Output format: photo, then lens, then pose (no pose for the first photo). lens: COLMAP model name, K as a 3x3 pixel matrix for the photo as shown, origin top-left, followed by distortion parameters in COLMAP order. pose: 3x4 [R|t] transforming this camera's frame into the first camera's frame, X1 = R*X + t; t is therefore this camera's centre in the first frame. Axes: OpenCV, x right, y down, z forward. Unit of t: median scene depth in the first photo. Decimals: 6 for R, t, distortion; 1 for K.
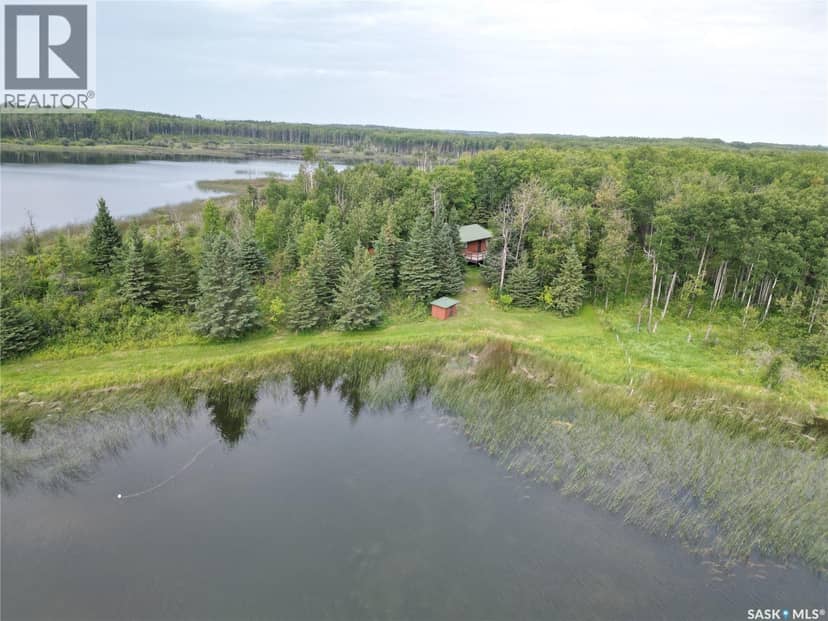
lens RADIAL K [[576.9, 0, 414.0], [0, 576.9, 310.5], [0, 0, 1]] dist [0.083290, -0.086455]
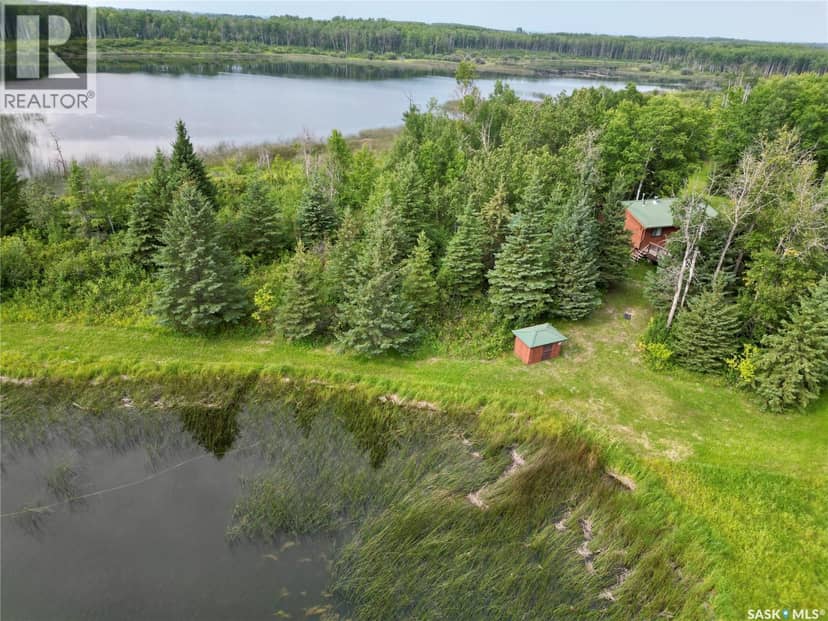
lens RADIAL K [[576.9, 0, 414.0], [0, 576.9, 310.5], [0, 0, 1]] dist [0.083290, -0.086455]
pose [[0.868303, 0.213089, -0.447933, 0.122751], [-0.155087, 0.974378, 0.162896, -0.070080], [0.471167, -0.071975, 0.879102, 0.241900]]
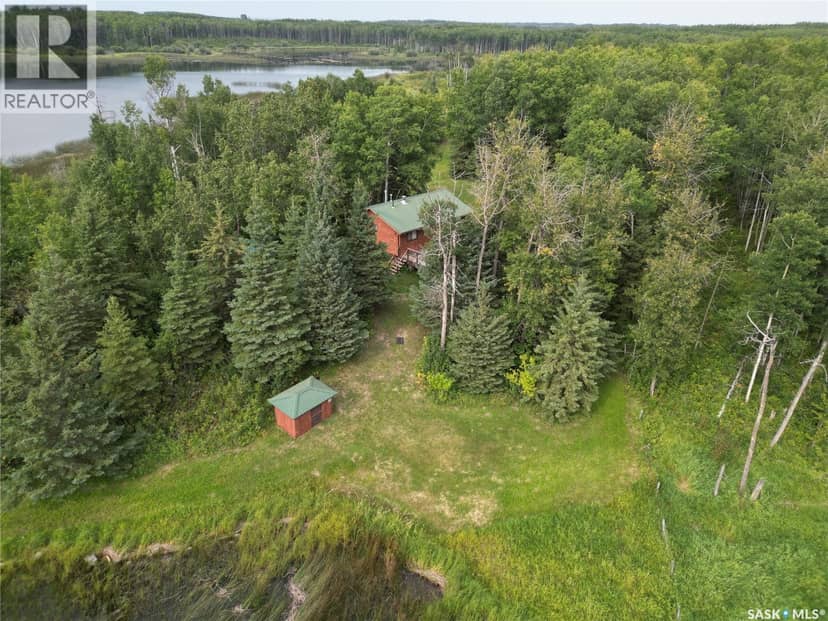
lens RADIAL K [[576.9, 0, 414.0], [0, 576.9, 310.5], [0, 0, 1]] dist [0.083290, -0.086455]
pose [[0.993768, 0.021808, -0.109313, 0.117819], [-0.004981, 0.988383, 0.151899, -0.095213], [0.111355, -0.150408, 0.982333, 0.323977]]
